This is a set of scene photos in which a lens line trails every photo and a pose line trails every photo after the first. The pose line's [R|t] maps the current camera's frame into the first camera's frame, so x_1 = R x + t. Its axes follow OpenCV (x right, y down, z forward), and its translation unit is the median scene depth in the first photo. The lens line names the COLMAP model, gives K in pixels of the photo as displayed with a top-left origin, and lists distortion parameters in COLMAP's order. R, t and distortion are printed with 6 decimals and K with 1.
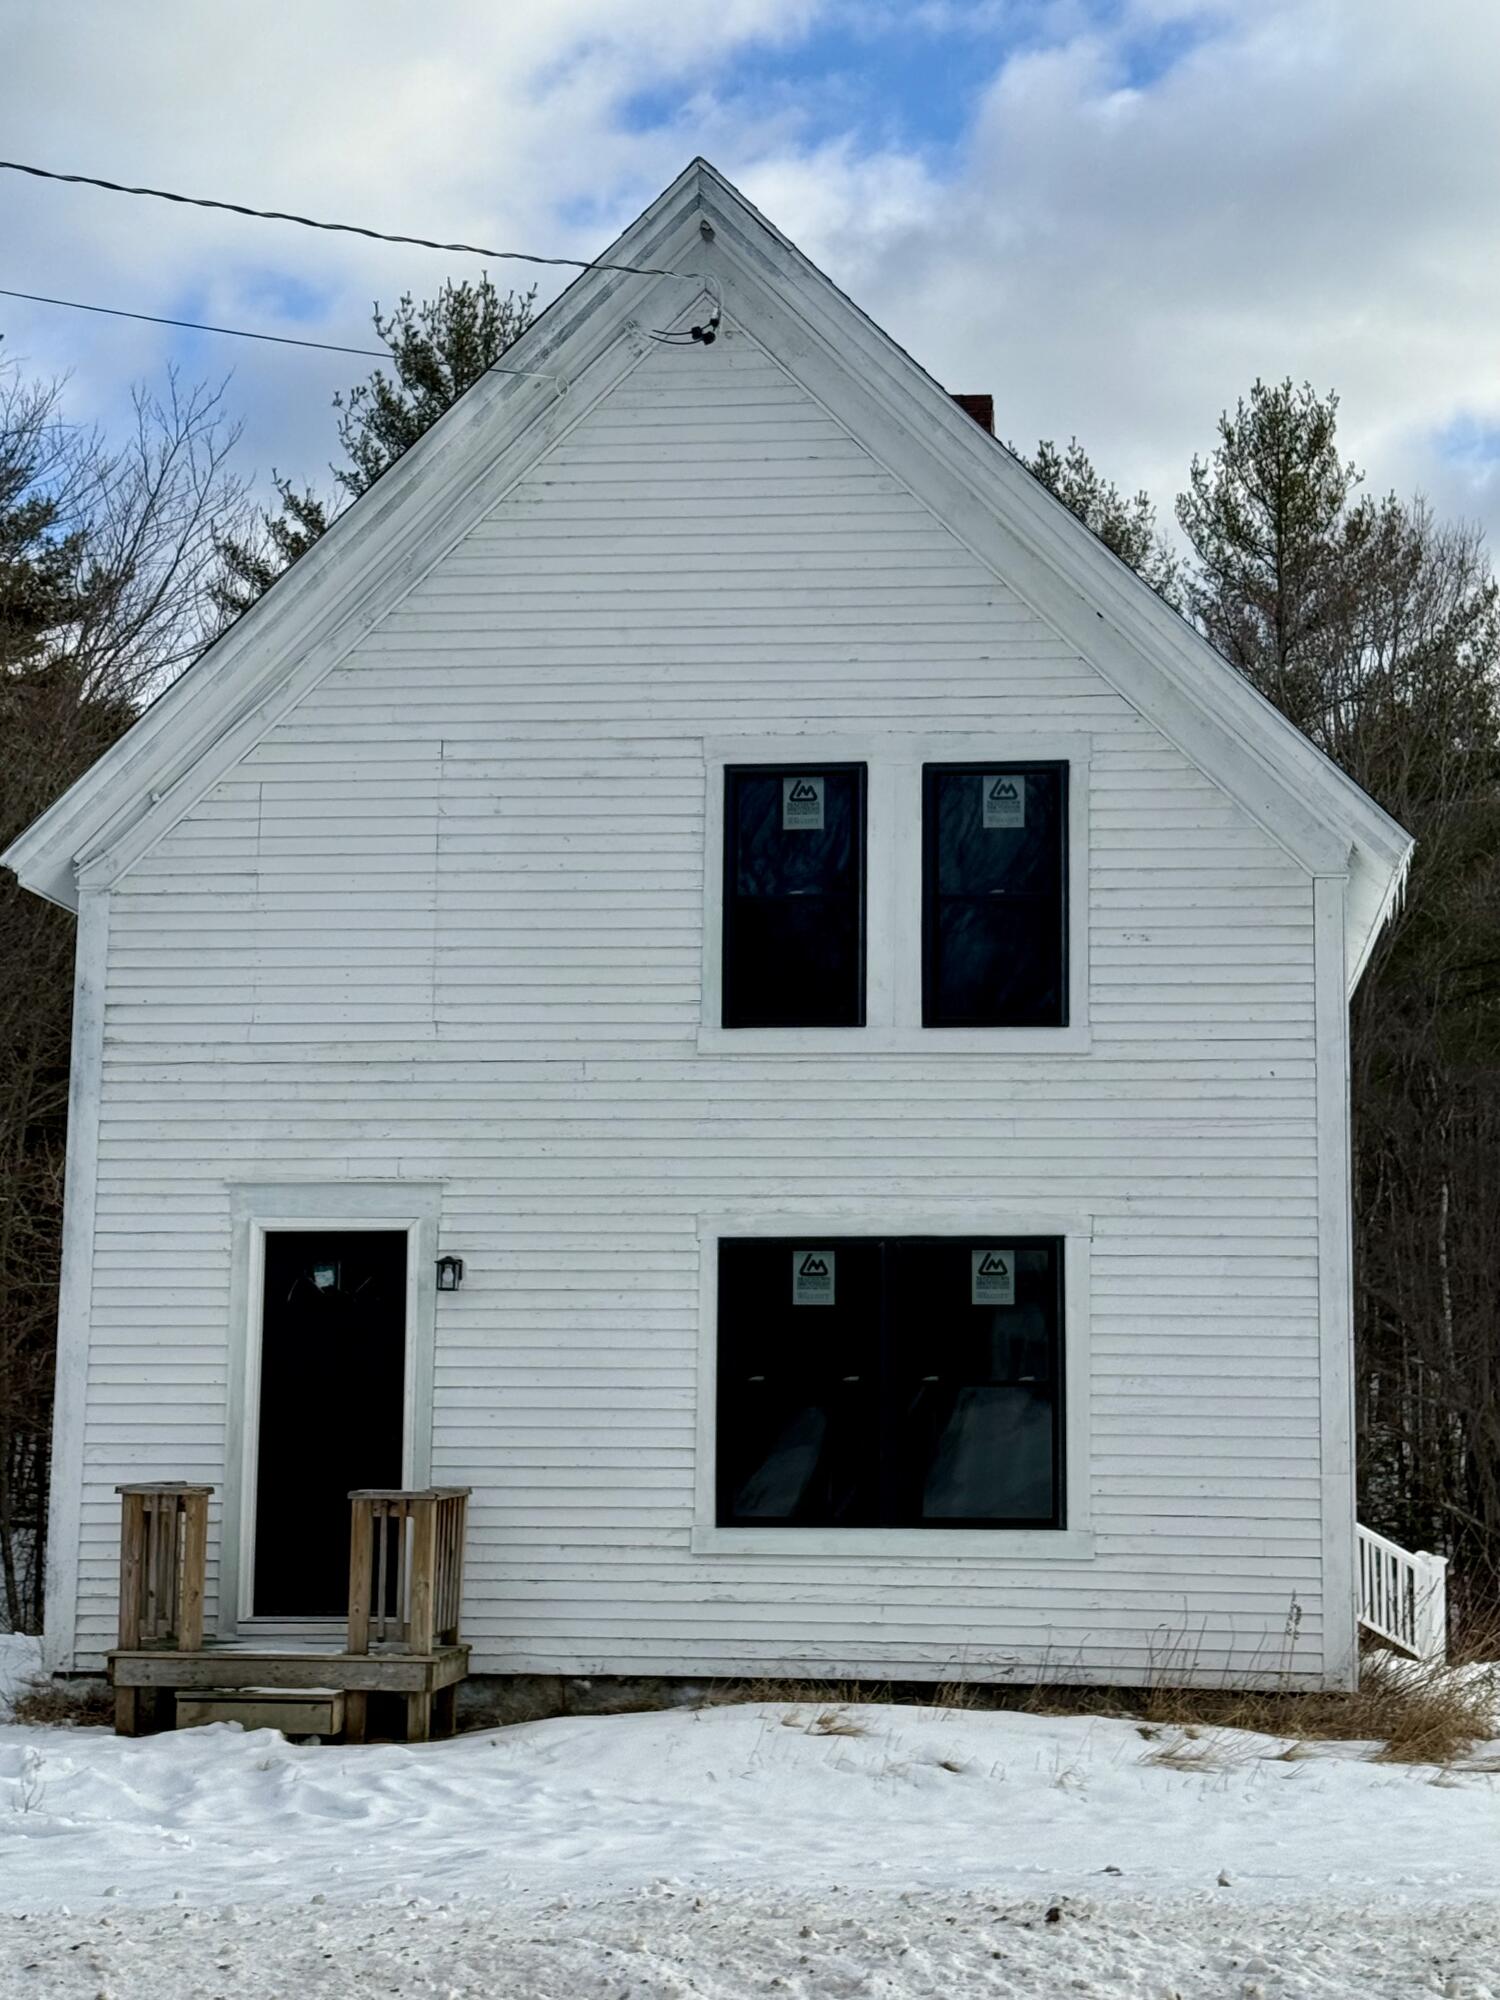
lens RADIAL K [[3400.2, 0, 745.5], [0, 3400.2, 999.5], [0, 0, 1]] dist [0.133341, 0.000000]
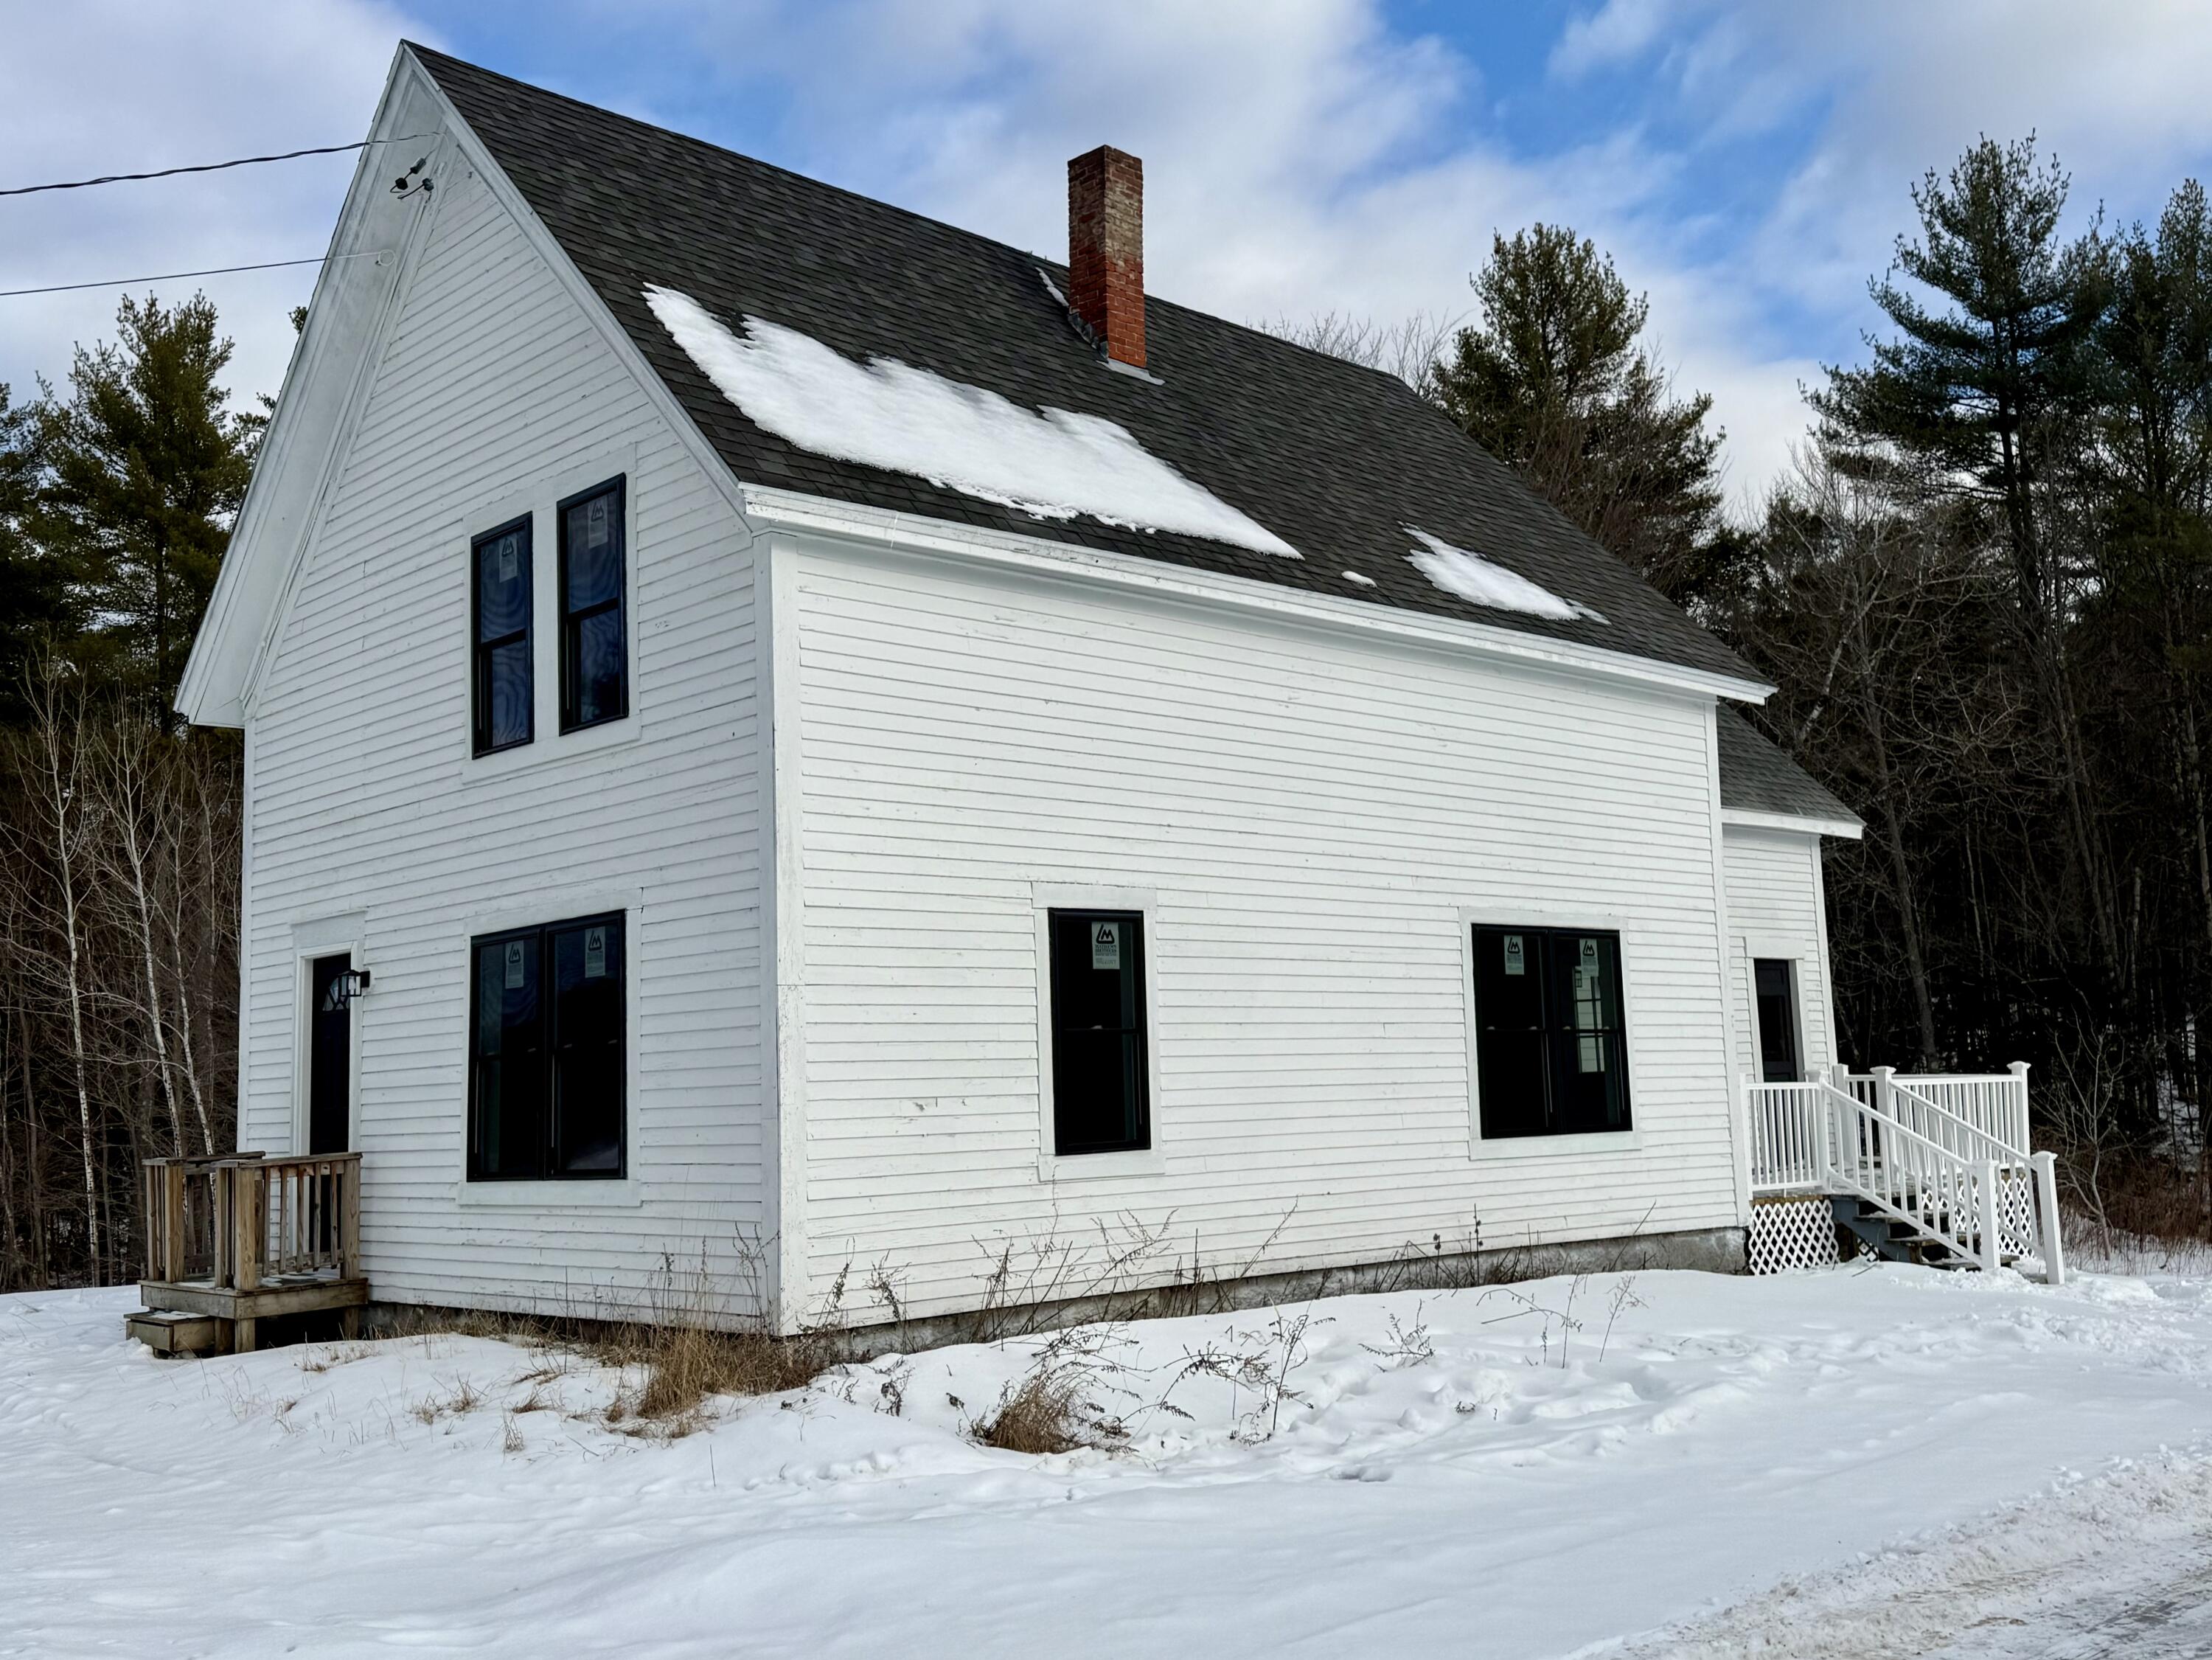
lens RADIAL K [[2189.3, 0, 1099.8], [0, 2189.3, 833.1], [0, 0, 1]] dist [0.061351, 0.000000]
pose [[0.765575, -0.113261, -0.633298, 0.642951], [0.128796, 0.991436, -0.021613, 0.078532], [0.630322, -0.065020, 0.773606, 0.546414]]
